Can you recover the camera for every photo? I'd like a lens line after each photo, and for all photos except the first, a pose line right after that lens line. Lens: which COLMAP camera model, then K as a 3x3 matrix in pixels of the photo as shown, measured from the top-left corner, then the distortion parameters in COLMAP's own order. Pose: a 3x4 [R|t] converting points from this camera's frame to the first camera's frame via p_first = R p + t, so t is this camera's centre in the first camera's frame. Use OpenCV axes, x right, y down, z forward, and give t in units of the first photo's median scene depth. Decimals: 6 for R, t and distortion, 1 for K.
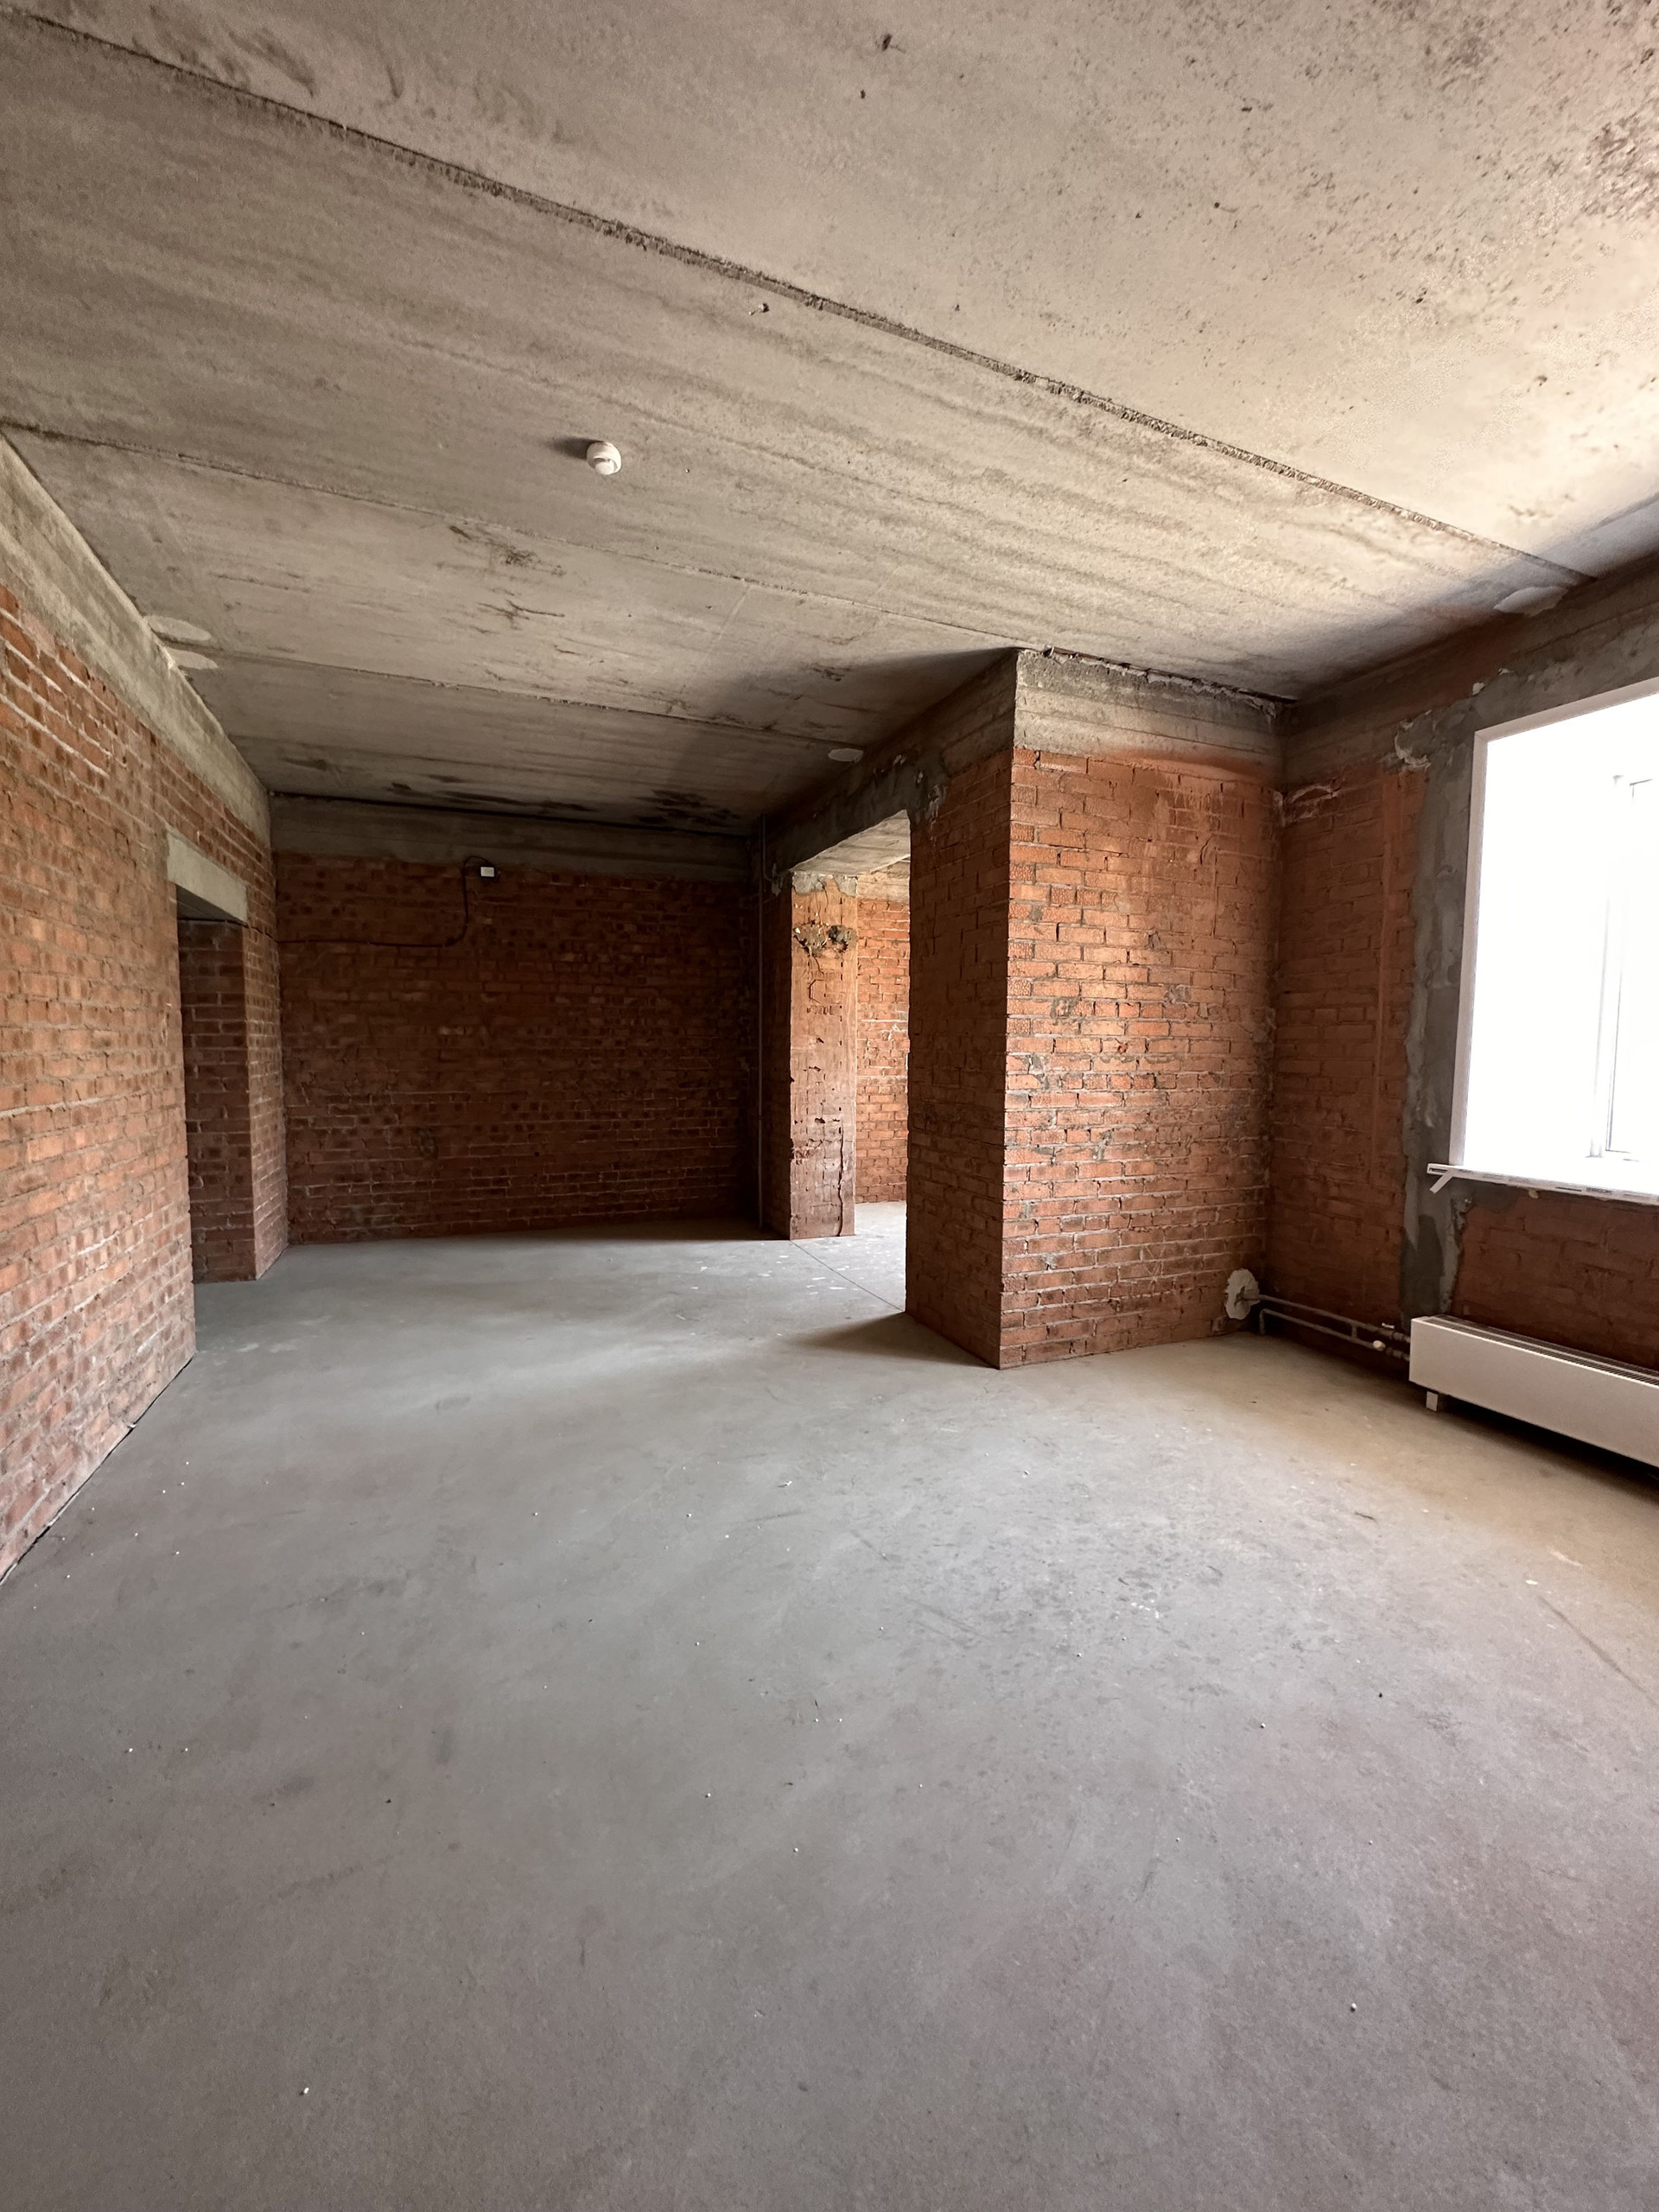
lens RADIAL K [[890.1, 0, 837.6], [0, 890.1, 1103.9], [0, 0, 1]] dist [-0.003028, 0.001455]
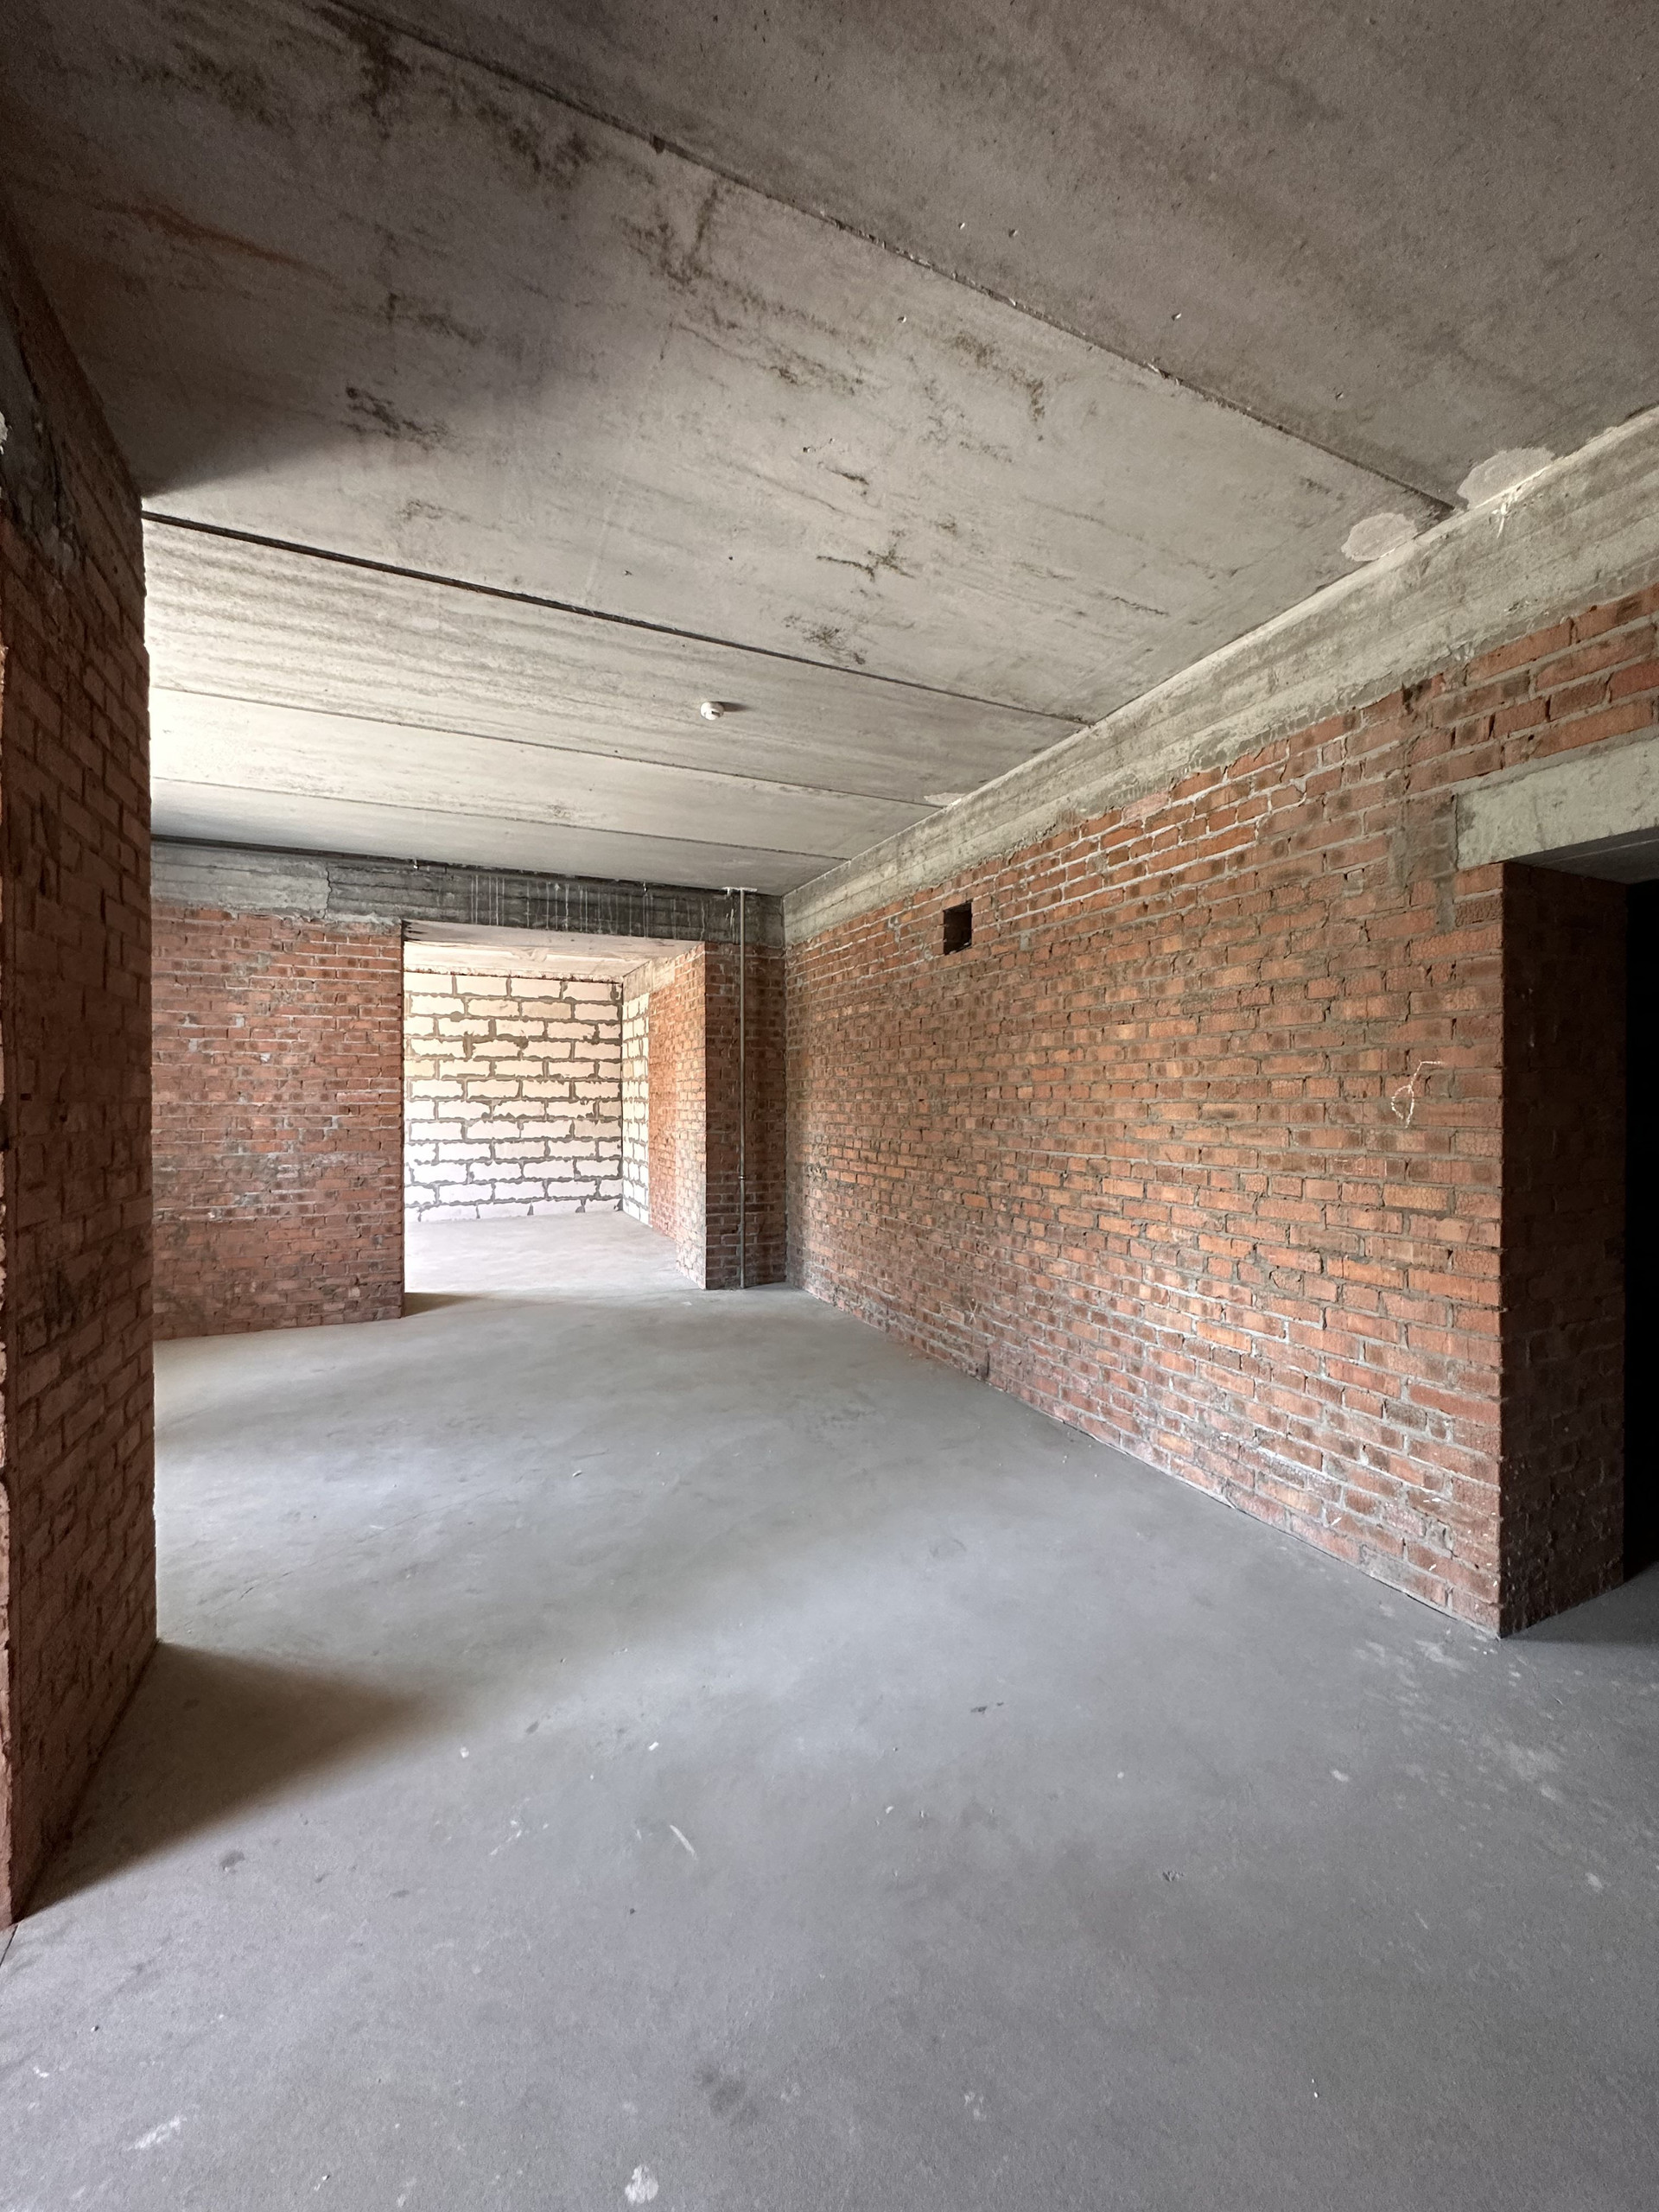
lens RADIAL K [[890.1, 0, 840.2], [0, 890.1, 1105.7], [0, 0, 1]] dist [-0.003028, 0.001455]
pose [[-0.999182, -0.005749, -0.040035, -0.344224], [-0.008809, 0.997016, 0.076693, -0.158921], [0.039474, 0.076983, -0.996251, 2.065588]]
